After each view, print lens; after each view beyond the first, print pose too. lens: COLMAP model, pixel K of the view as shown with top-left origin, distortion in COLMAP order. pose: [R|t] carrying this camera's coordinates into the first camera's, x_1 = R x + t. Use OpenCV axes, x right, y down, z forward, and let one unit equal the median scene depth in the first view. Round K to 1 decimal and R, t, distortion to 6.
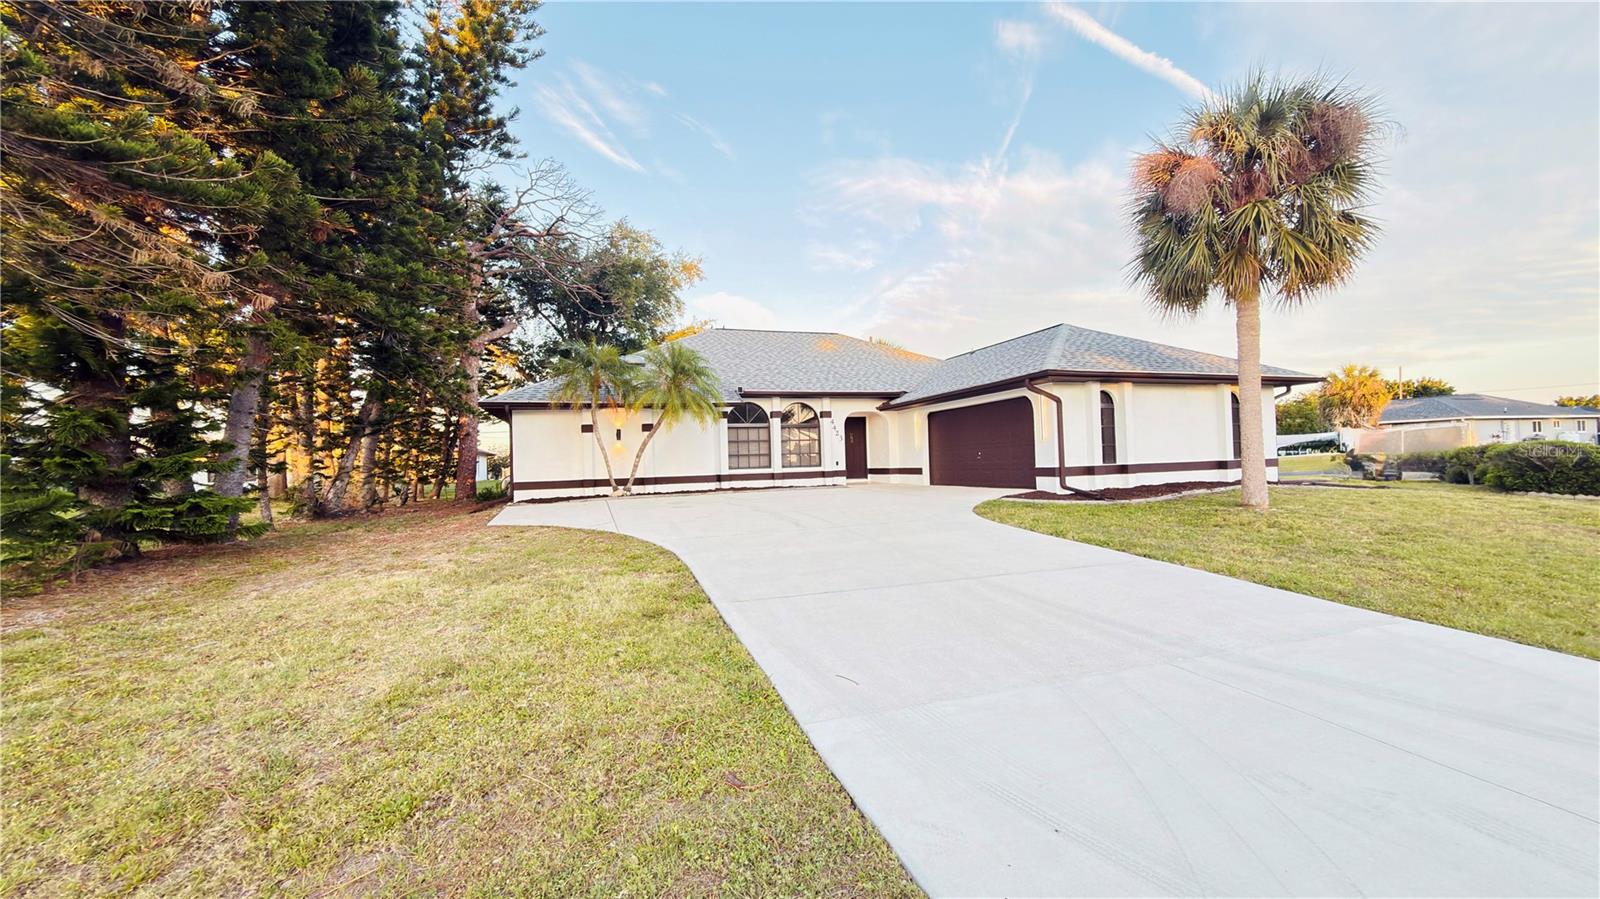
lens RADIAL K [[635.3, 0, 809.8], [0, 635.3, 446.3], [0, 0, 1]] dist [0.002485, 0.000006]
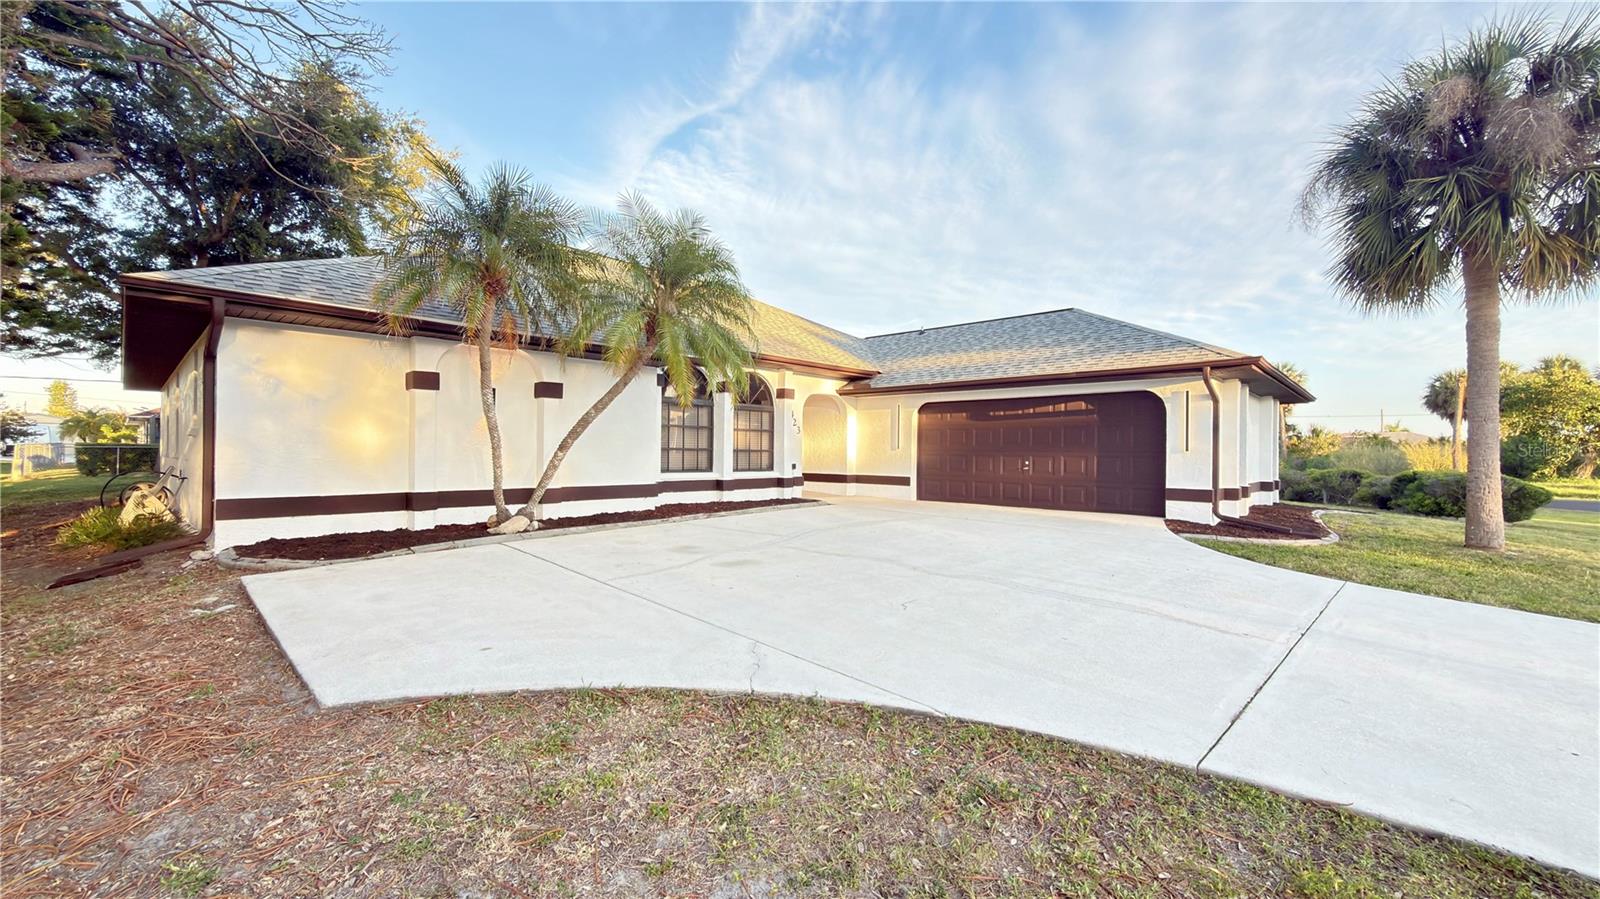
lens RADIAL K [[635.3, 0, 792.5], [0, 635.3, 452.8], [0, 0, 1]] dist [0.002485, 0.000006]
pose [[0.885021, 0.041877, 0.463664, -0.291104], [-0.051356, 0.998650, 0.007831, 0.007212], [-0.462710, -0.030743, 0.885976, 0.409628]]
